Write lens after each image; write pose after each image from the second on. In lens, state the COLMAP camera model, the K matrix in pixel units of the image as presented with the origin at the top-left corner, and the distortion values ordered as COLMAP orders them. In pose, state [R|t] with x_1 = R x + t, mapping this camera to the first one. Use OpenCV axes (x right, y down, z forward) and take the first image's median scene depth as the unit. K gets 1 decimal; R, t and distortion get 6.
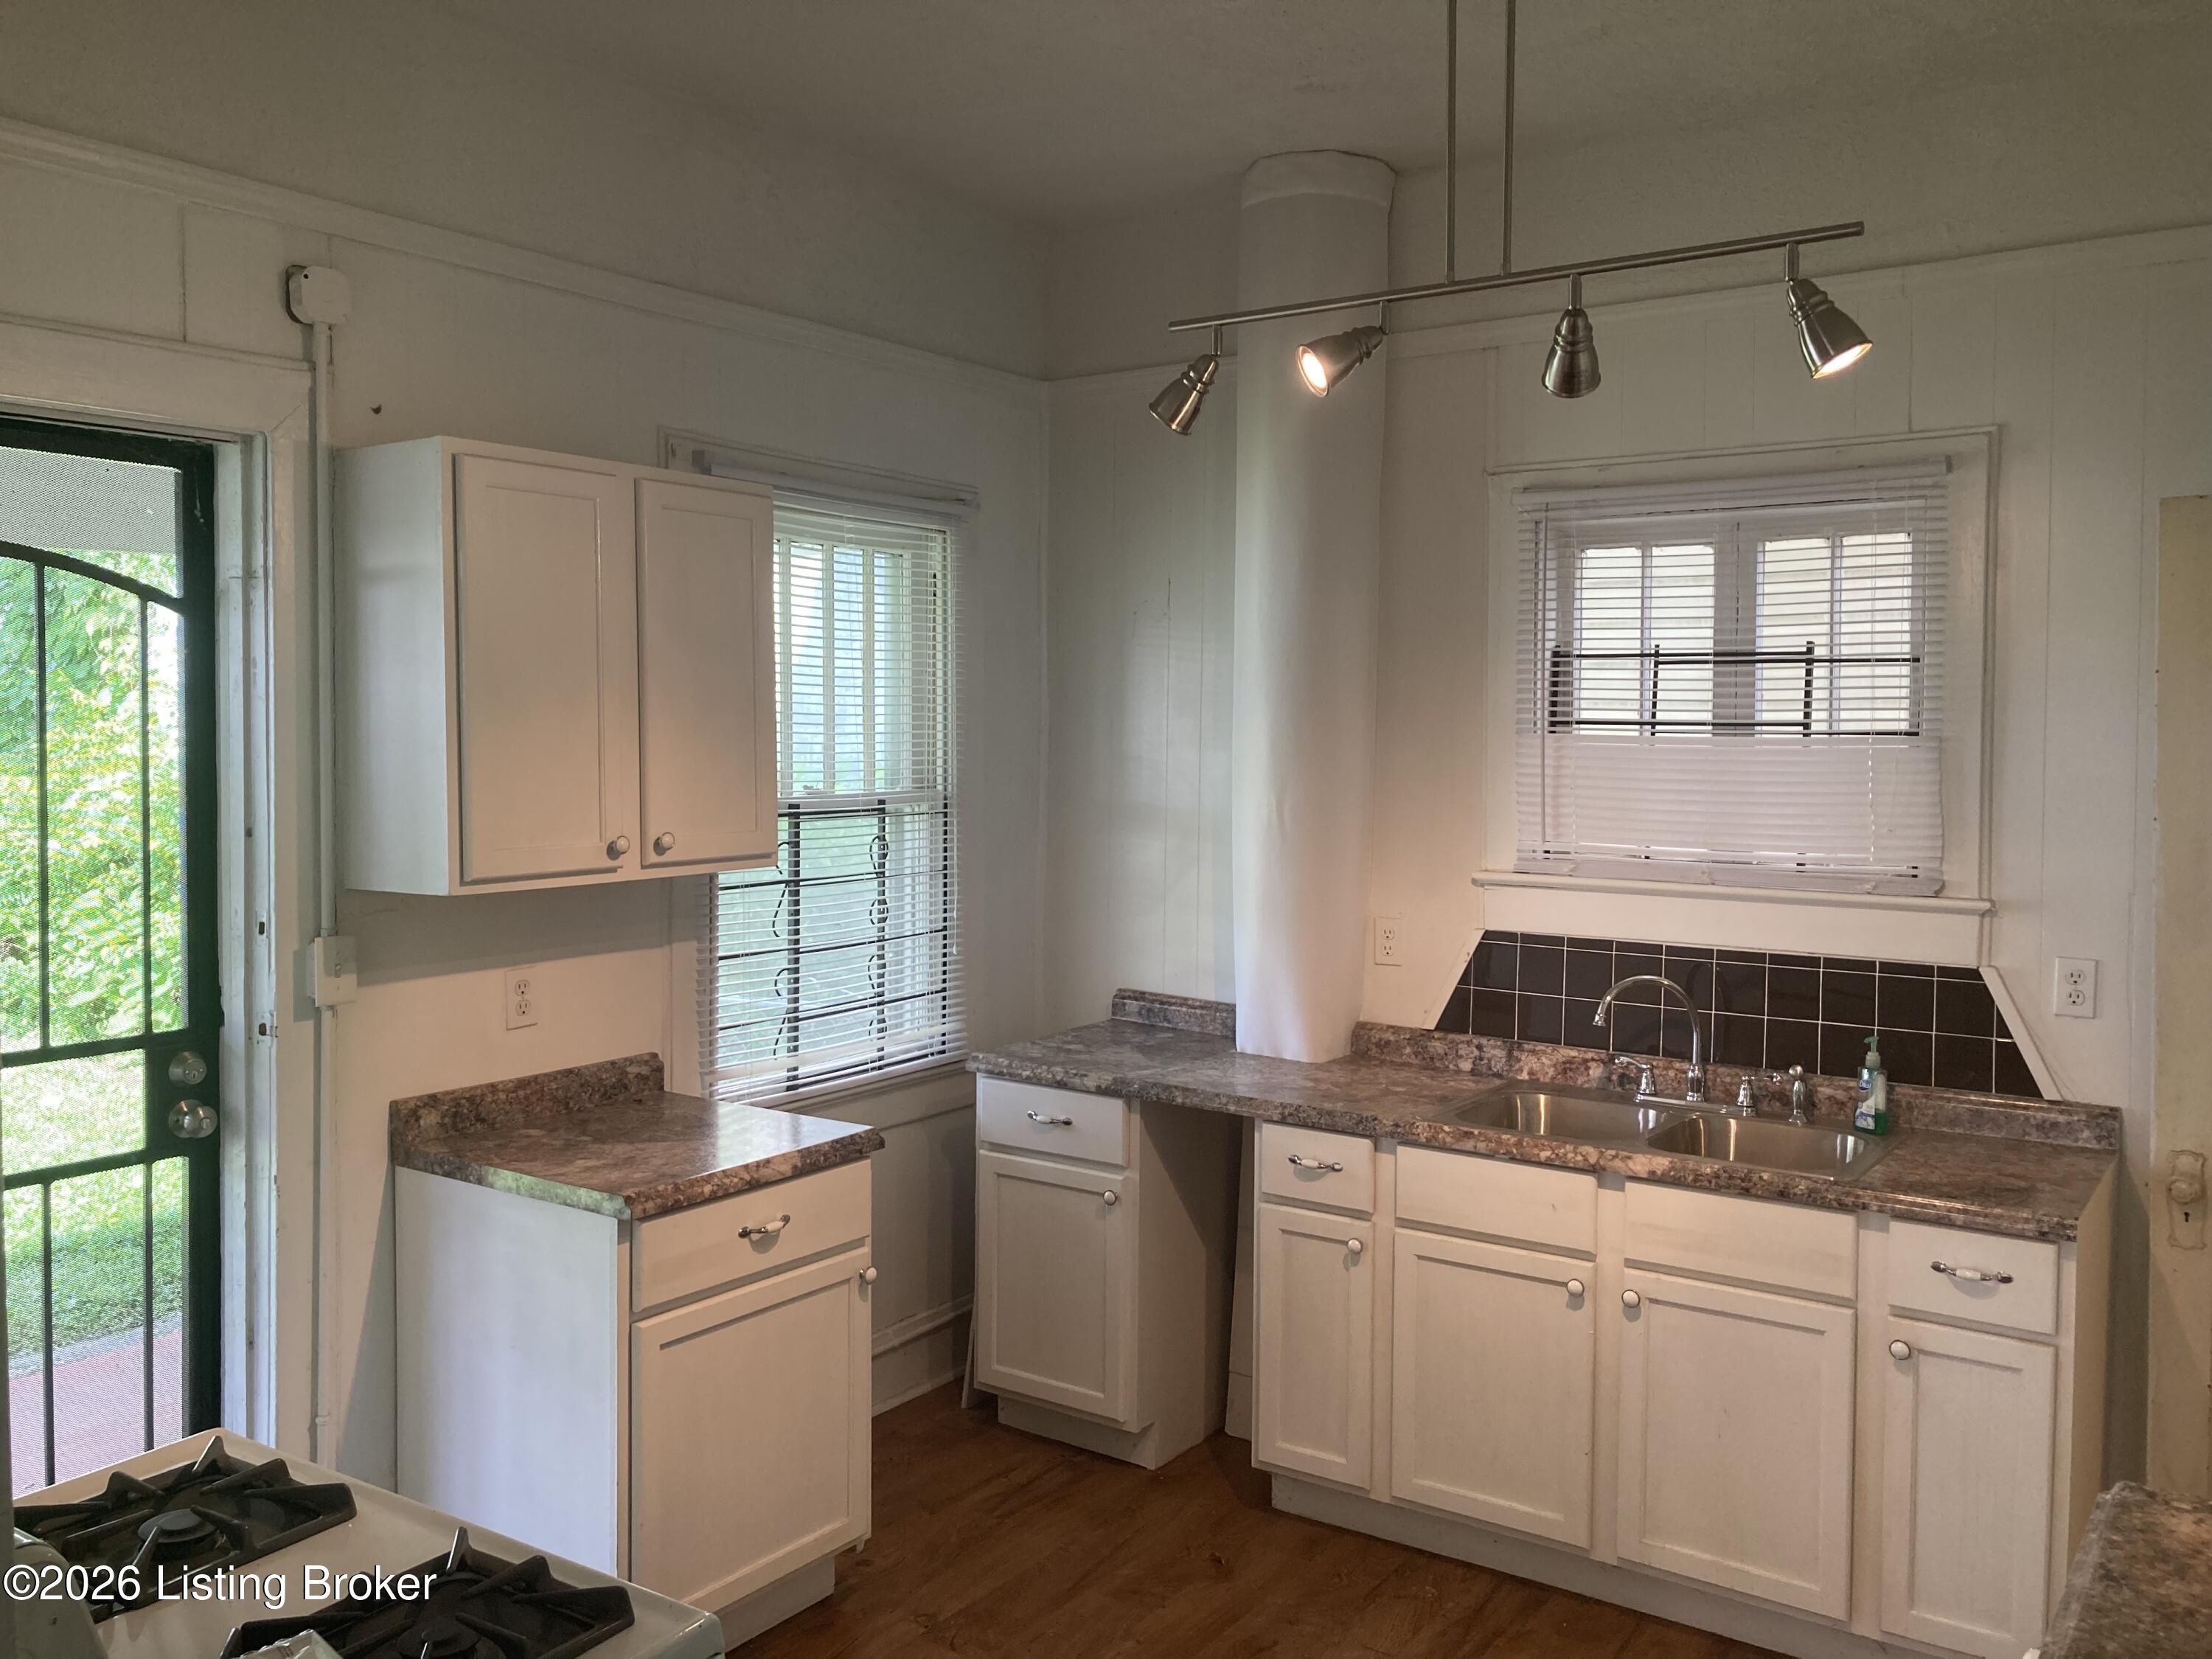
lens RADIAL K [[1819.9, 0, 1105.7], [0, 1819.9, 818.3], [0, 0, 1]] dist [0.057156, -0.079338]
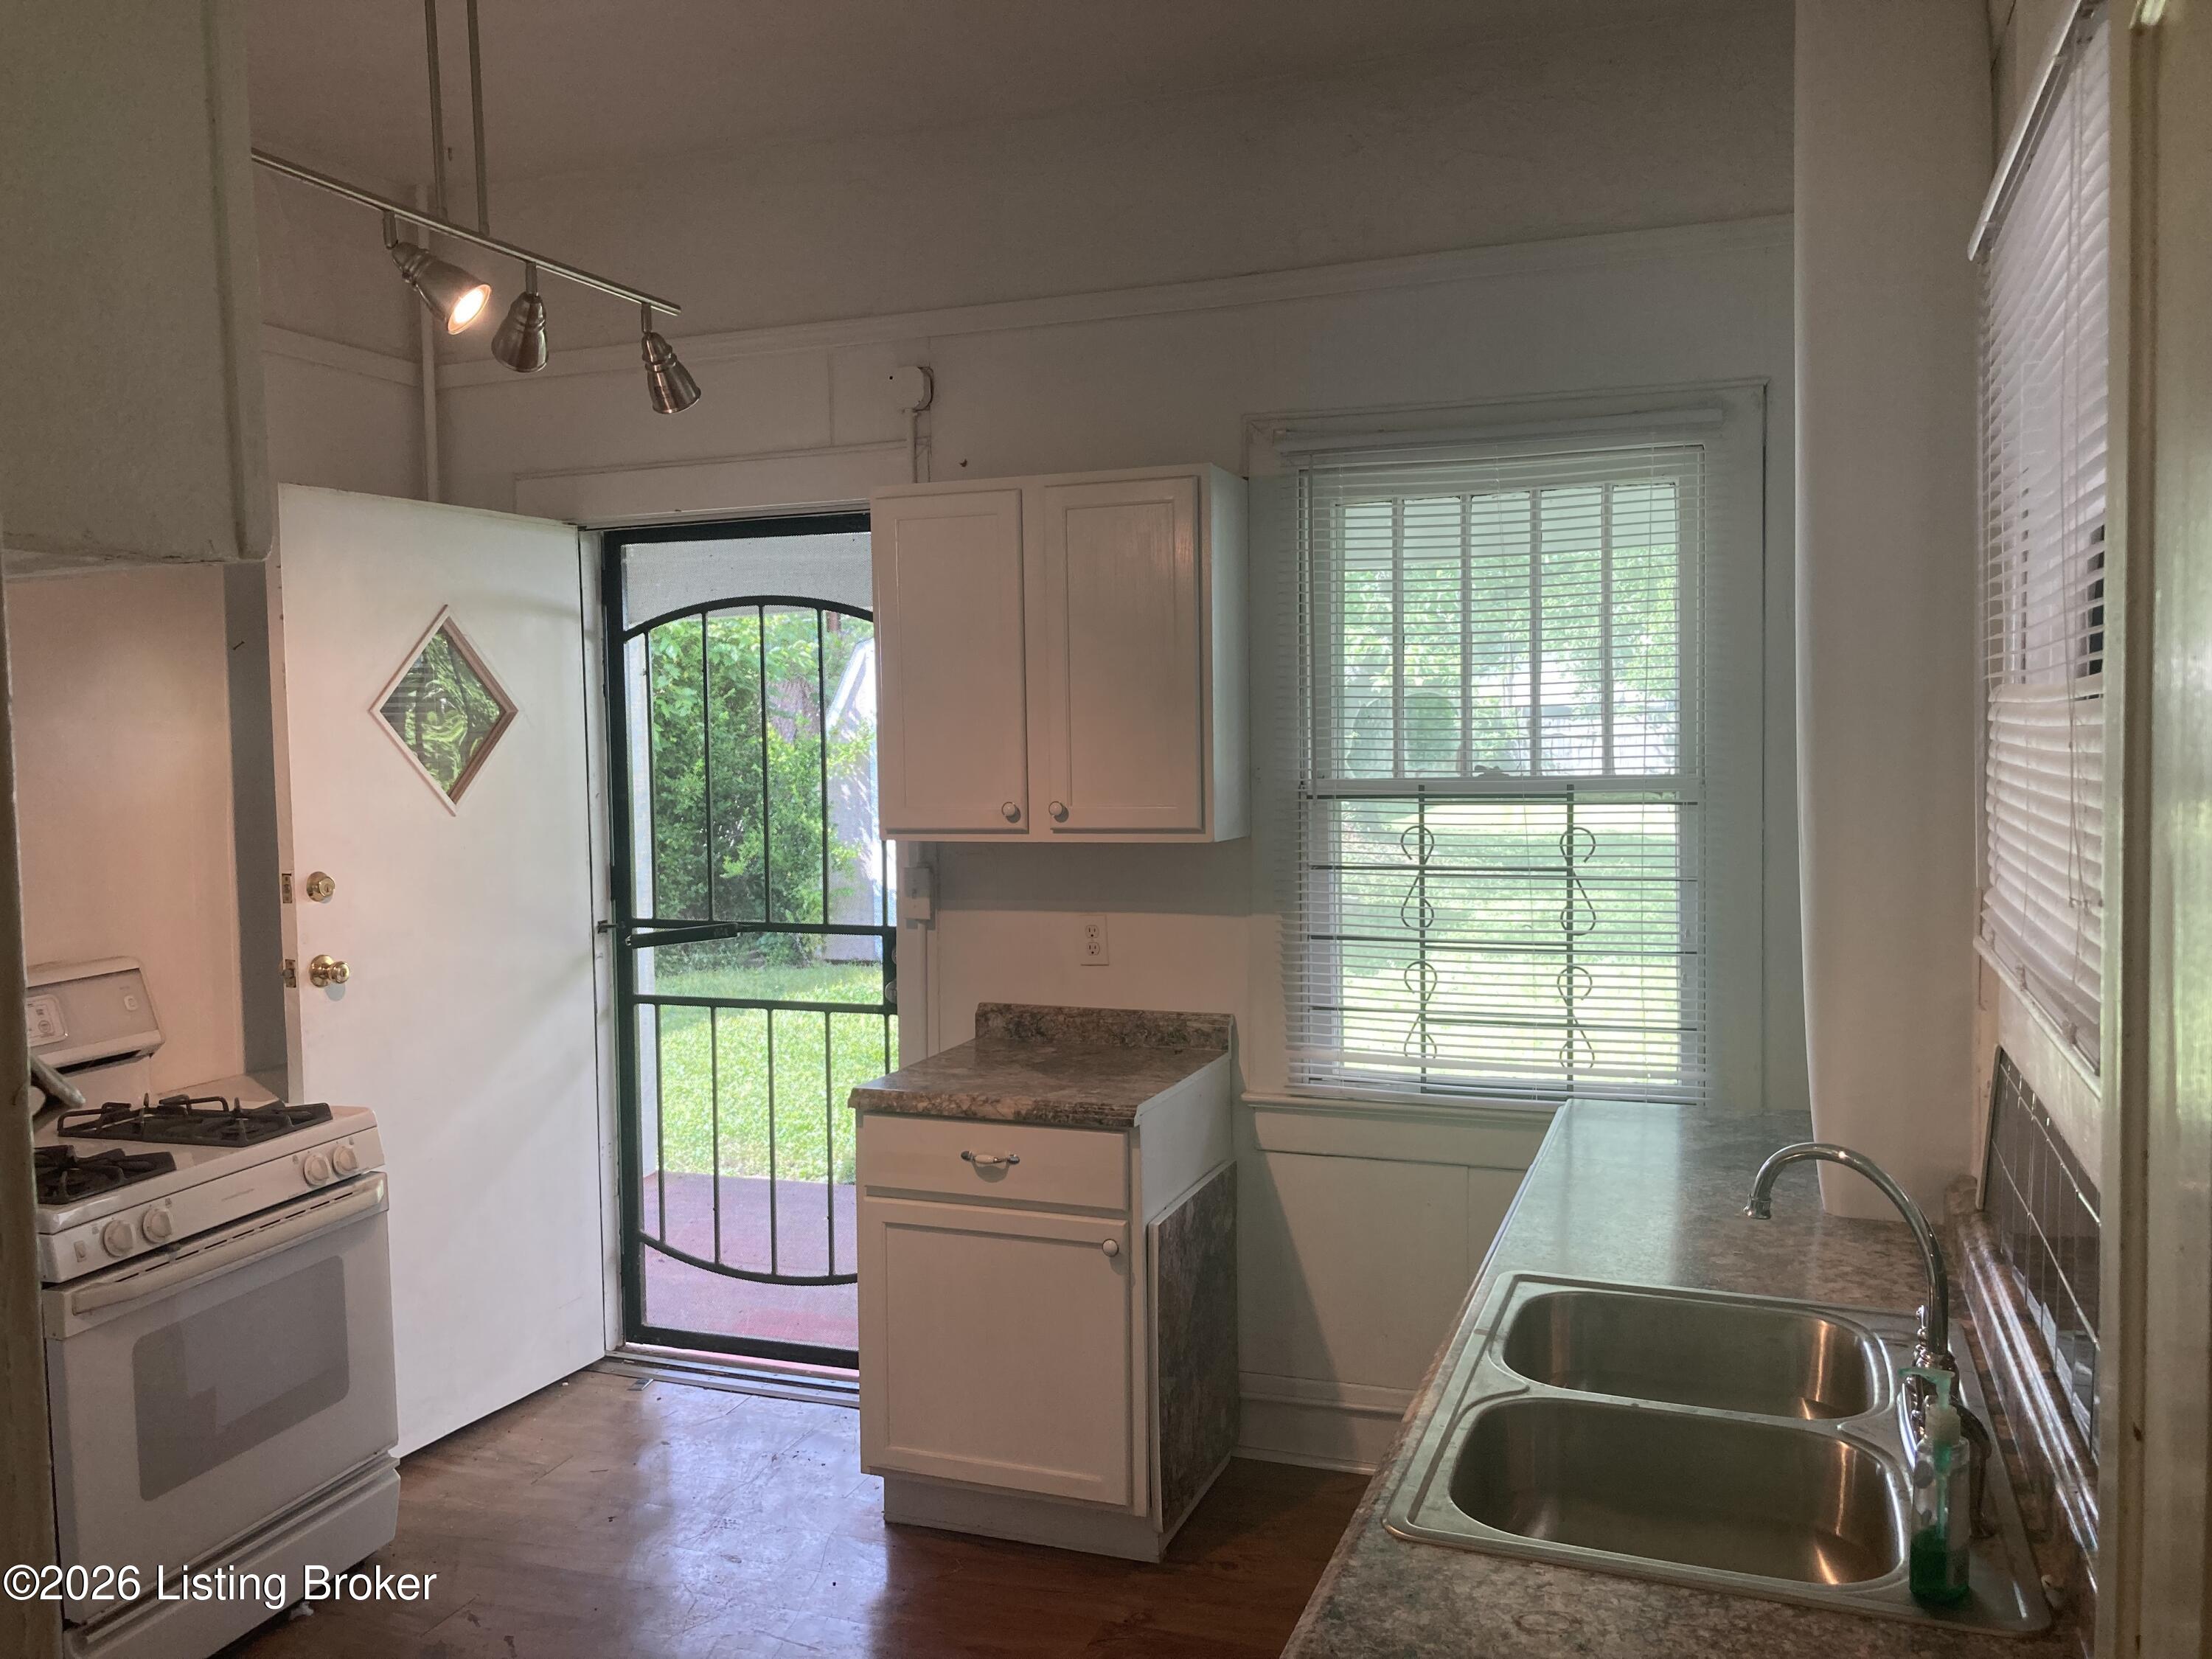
lens RADIAL K [[1819.9, 0, 1102.3], [0, 1819.9, 831.6], [0, 0, 1]] dist [0.057156, -0.079338]
pose [[0.248579, 0.050432, -0.967298, 0.826756], [-0.034796, 0.998464, 0.043115, -0.022099], [0.967986, 0.022940, 0.249952, 0.733961]]
